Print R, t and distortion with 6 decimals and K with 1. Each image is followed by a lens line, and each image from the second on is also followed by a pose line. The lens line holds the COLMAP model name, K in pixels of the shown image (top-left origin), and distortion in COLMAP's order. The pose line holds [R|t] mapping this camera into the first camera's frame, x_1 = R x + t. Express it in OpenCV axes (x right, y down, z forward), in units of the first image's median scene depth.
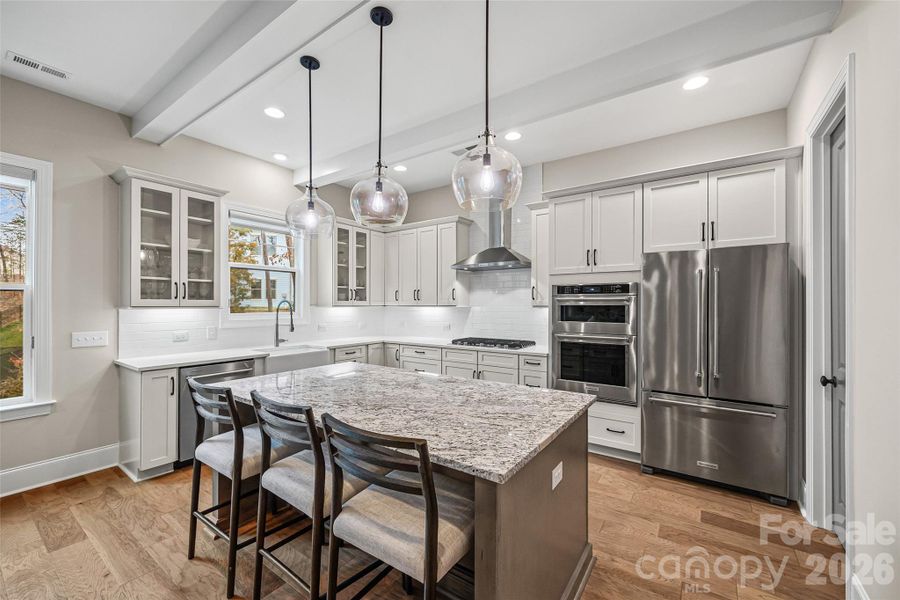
lens RADIAL K [[368.5, 0, 452.3], [0, 368.5, 303.7], [0, 0, 1]] dist [0.001147, -0.000020]
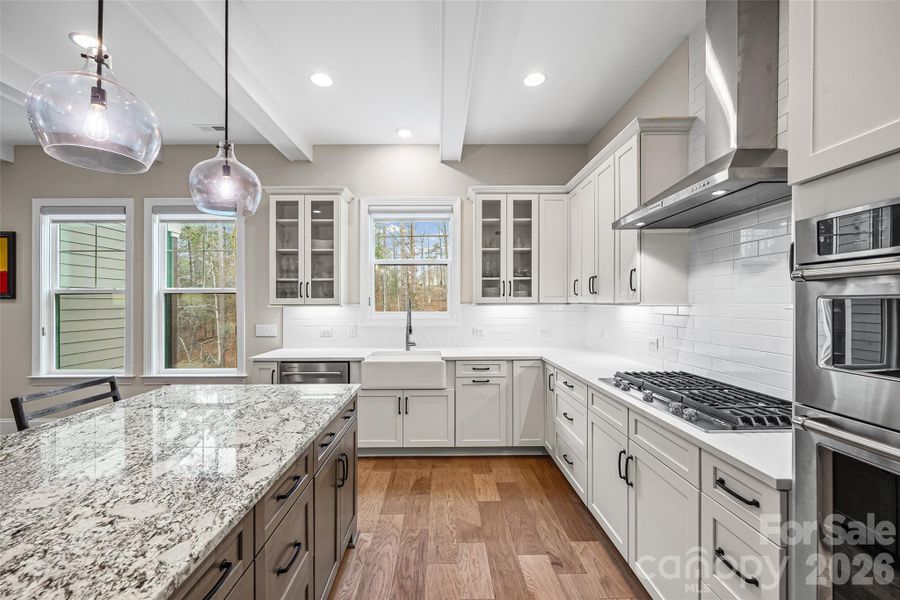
lens RADIAL K [[368.5, 0, 444.7], [0, 368.5, 303.1], [0, 0, 1]] dist [0.001147, -0.000020]
pose [[0.575140, -0.004592, -0.818042, 0.342838], [0.005916, 0.999981, -0.001454, 0.006628], [0.818034, -0.004003, 0.575157, 0.653557]]
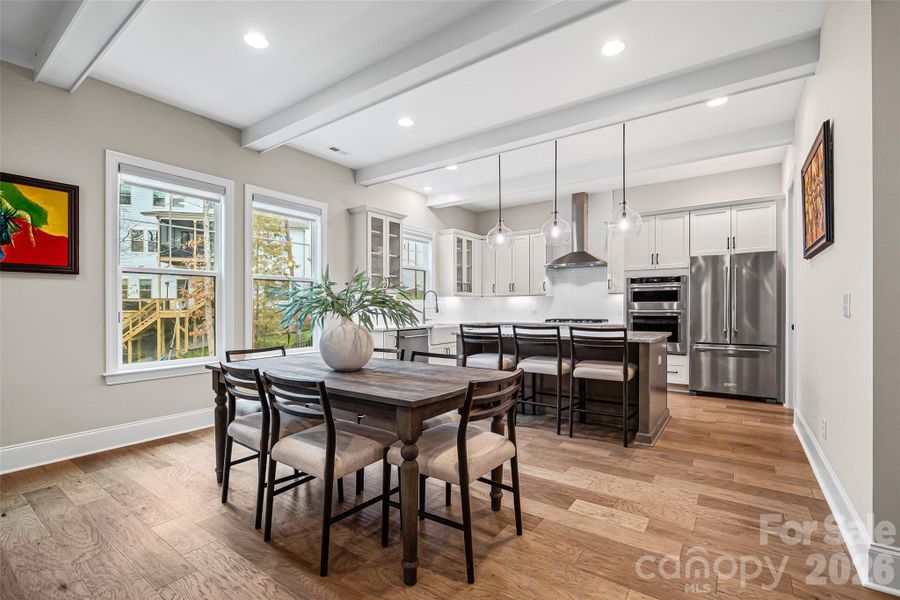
lens RADIAL K [[406.0, 0, 454.0], [0, 406.0, 307.8], [0, 0, 1]] dist [-0.003521, -0.000231]
pose [[0.999968, -0.006205, -0.005097, -0.411352], [0.006220, 0.999976, 0.002913, 0.060459], [0.005079, -0.002945, 0.999983, -0.626679]]
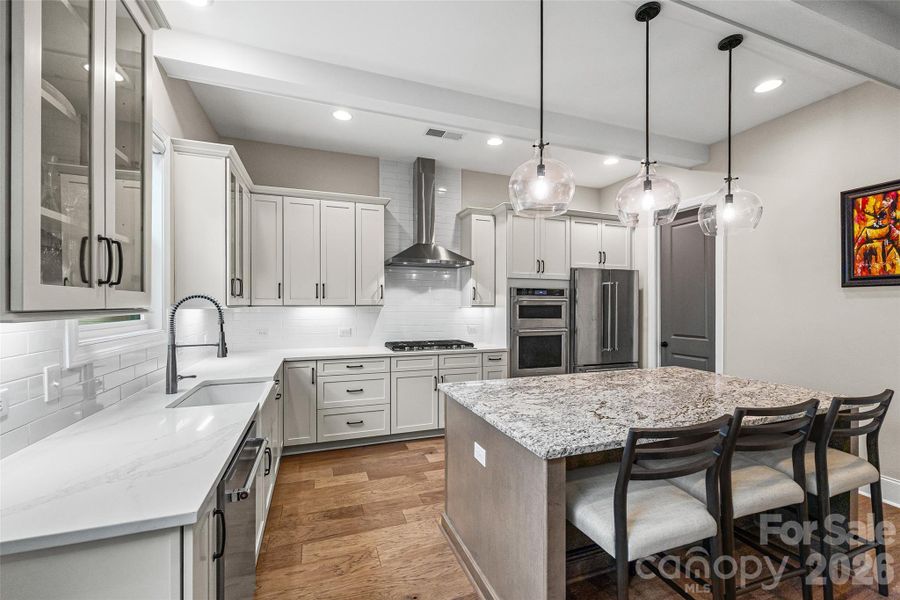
lens RADIAL K [[368.5, 0, 450.0], [0, 368.5, 304.7], [0, 0, 1]] dist [0.001147, -0.000020]
pose [[0.570203, 0.001888, 0.821501, -0.762968], [-0.003131, 0.999995, -0.000125, 0.004043], [-0.821498, -0.002501, 0.570206, 0.510821]]
